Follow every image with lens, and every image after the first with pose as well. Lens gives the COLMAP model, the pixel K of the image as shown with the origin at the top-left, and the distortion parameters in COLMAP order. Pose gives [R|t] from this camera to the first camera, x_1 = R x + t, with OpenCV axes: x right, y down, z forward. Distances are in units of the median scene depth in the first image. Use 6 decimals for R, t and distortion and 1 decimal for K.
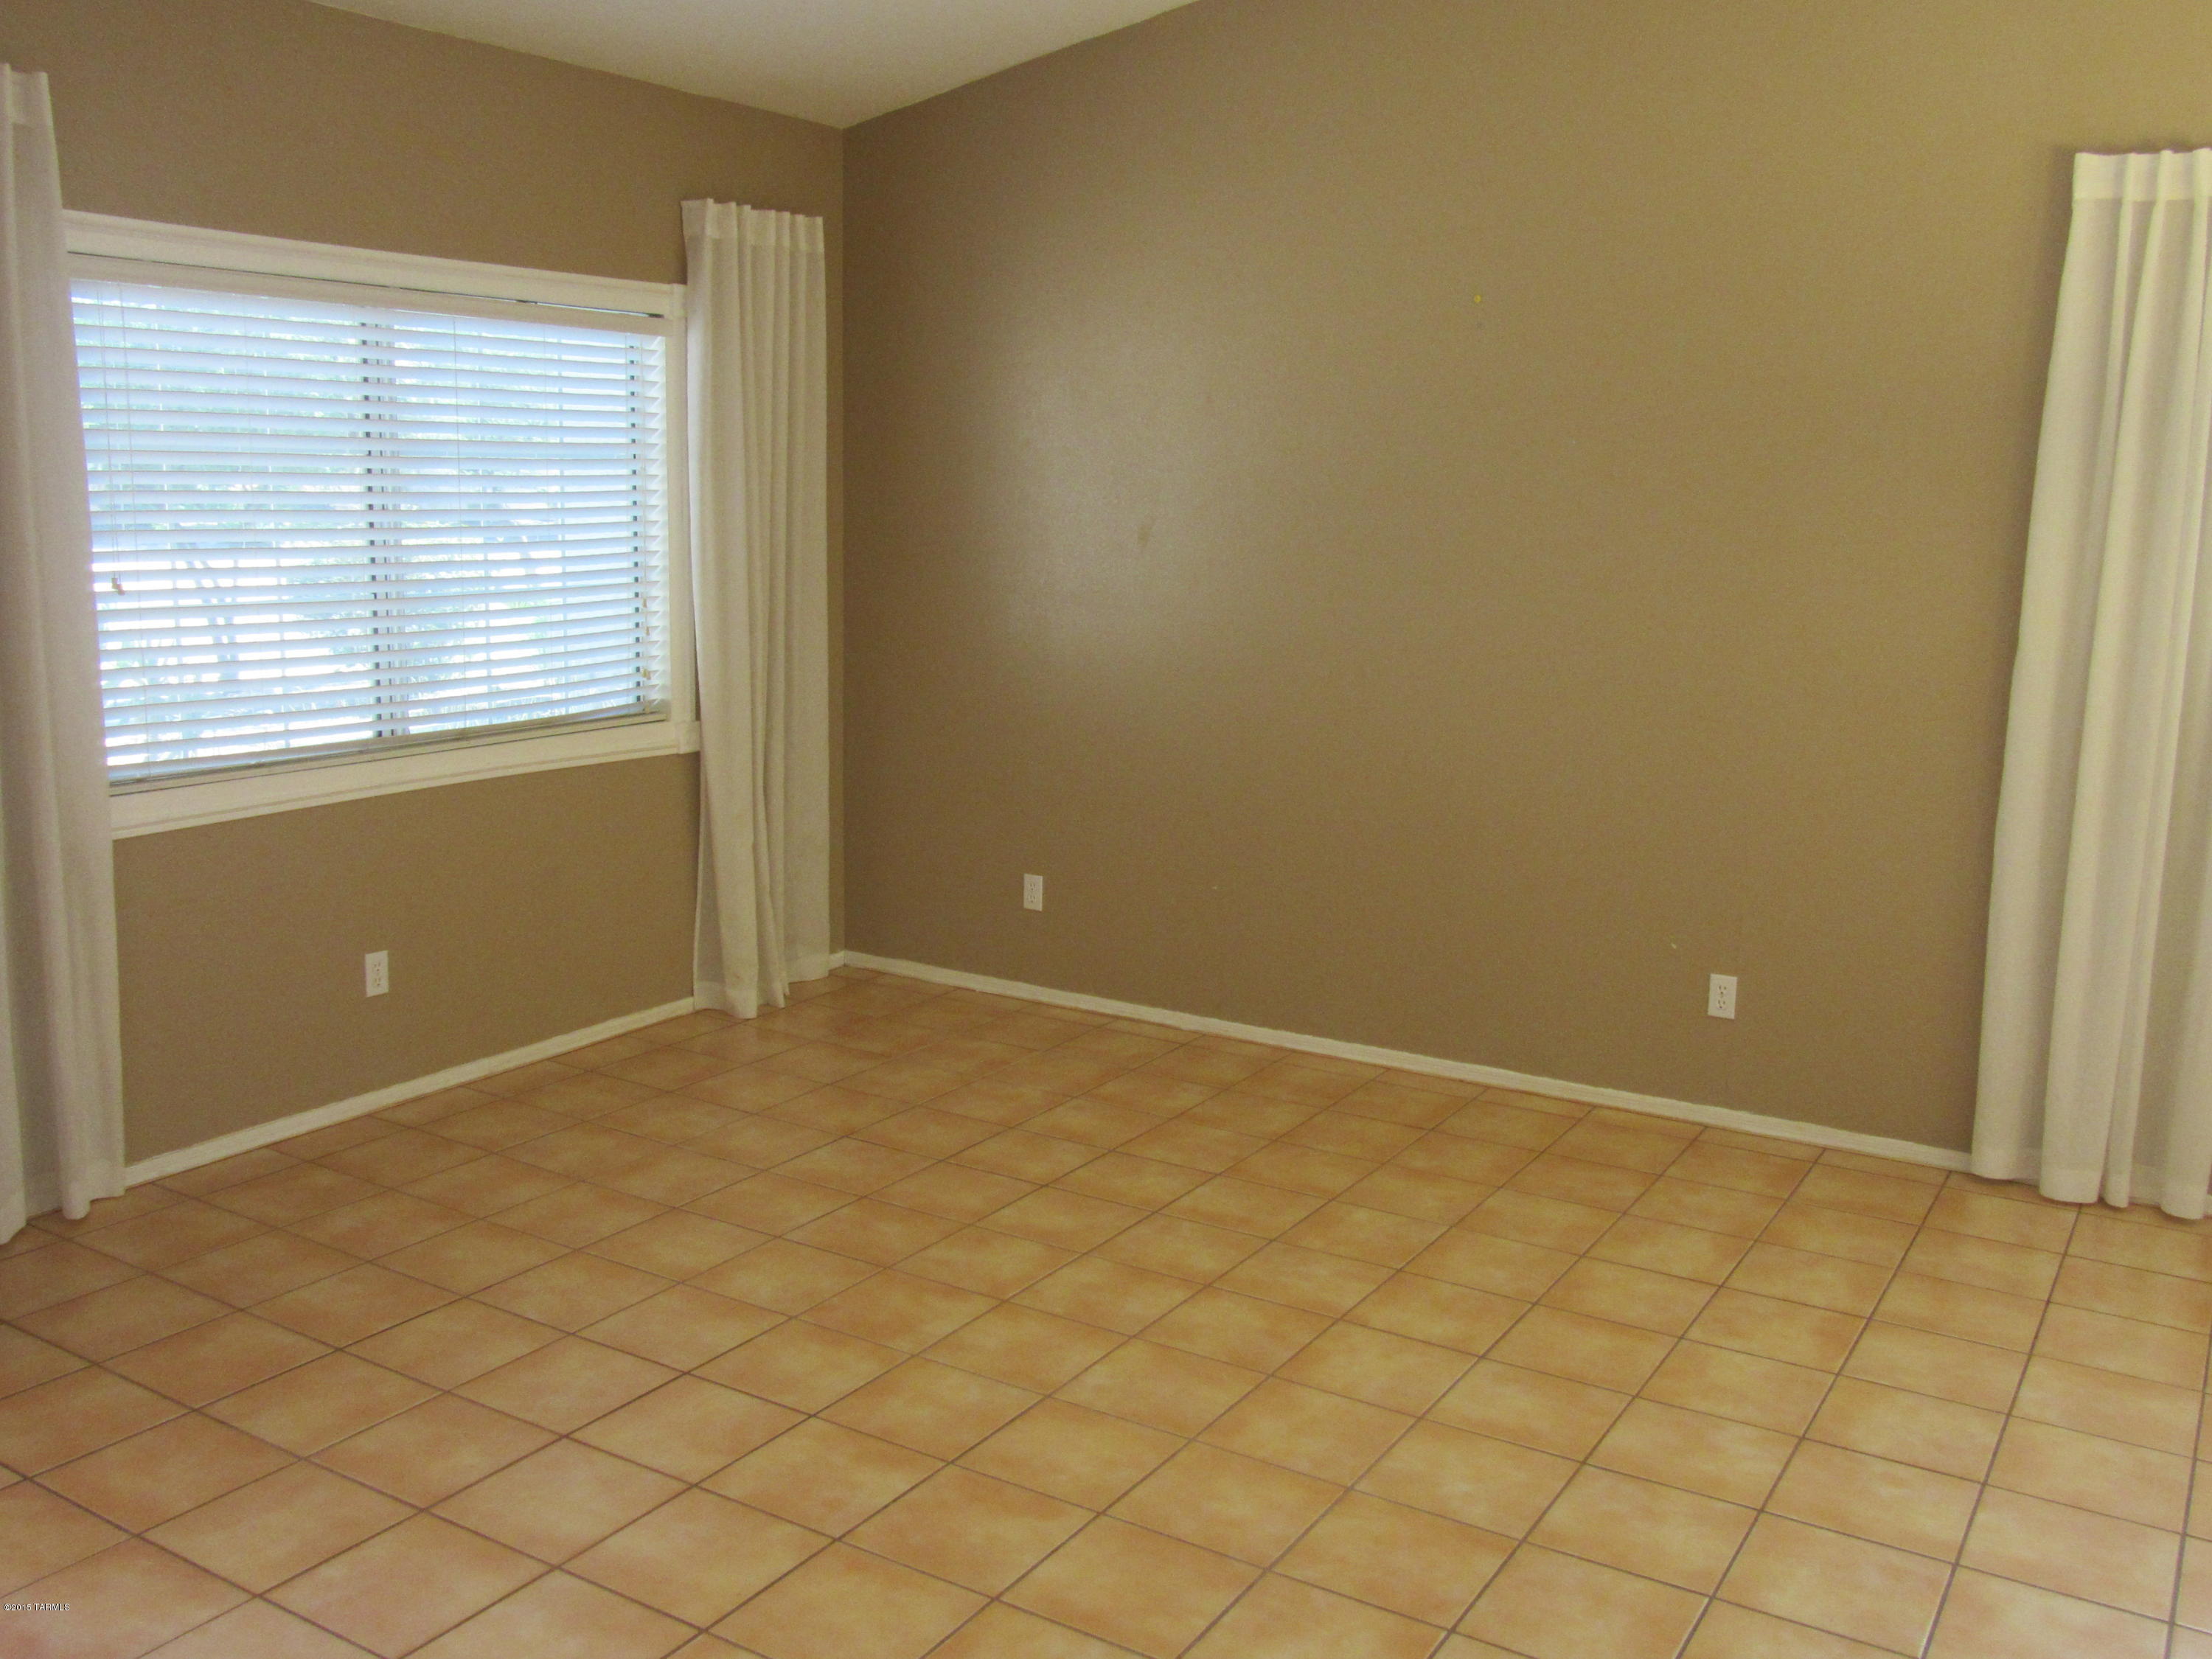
lens RADIAL K [[1976.6, 0, 1104.4], [0, 1976.6, 836.9], [0, 0, 1]] dist [-0.032592, 0.006950]
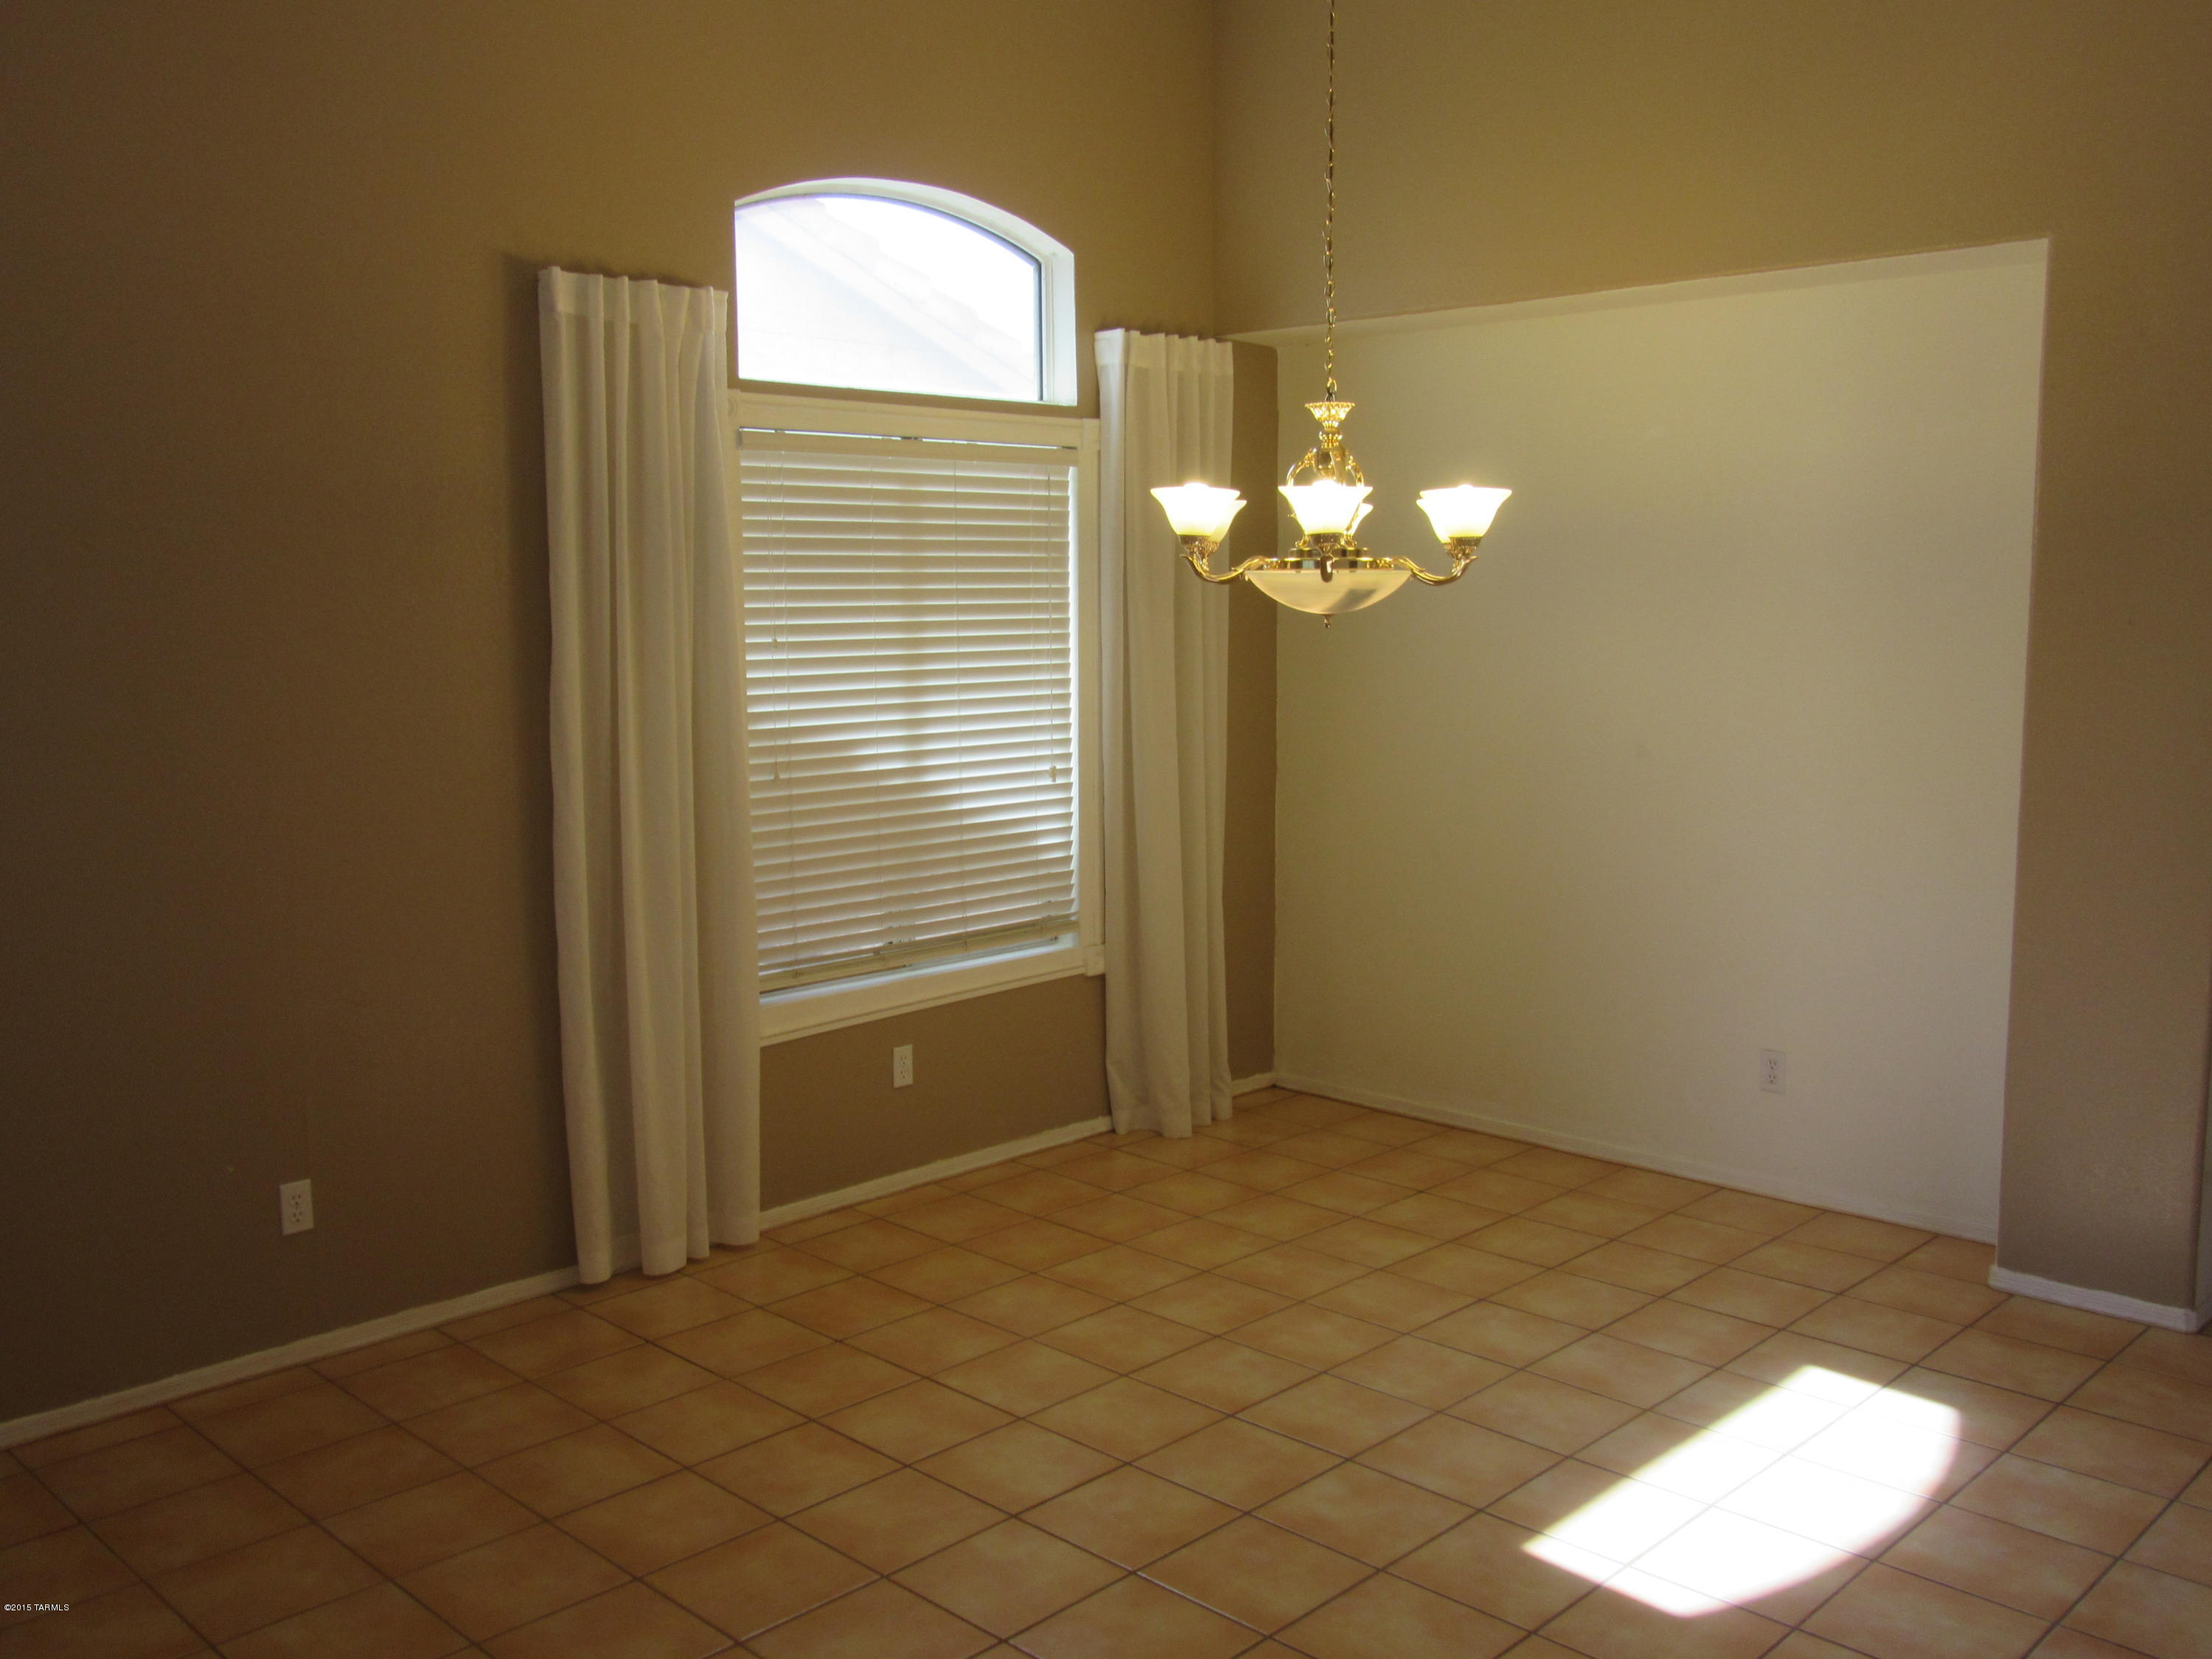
lens RADIAL K [[1976.6, 0, 1105.7], [0, 1976.6, 818.8], [0, 0, 1]] dist [-0.032592, 0.006950]
pose [[0.217130, -0.136763, 0.966515, -0.444686], [0.187781, 0.977495, 0.096131, -0.107772], [-0.957911, 0.160620, 0.237925, 0.499422]]
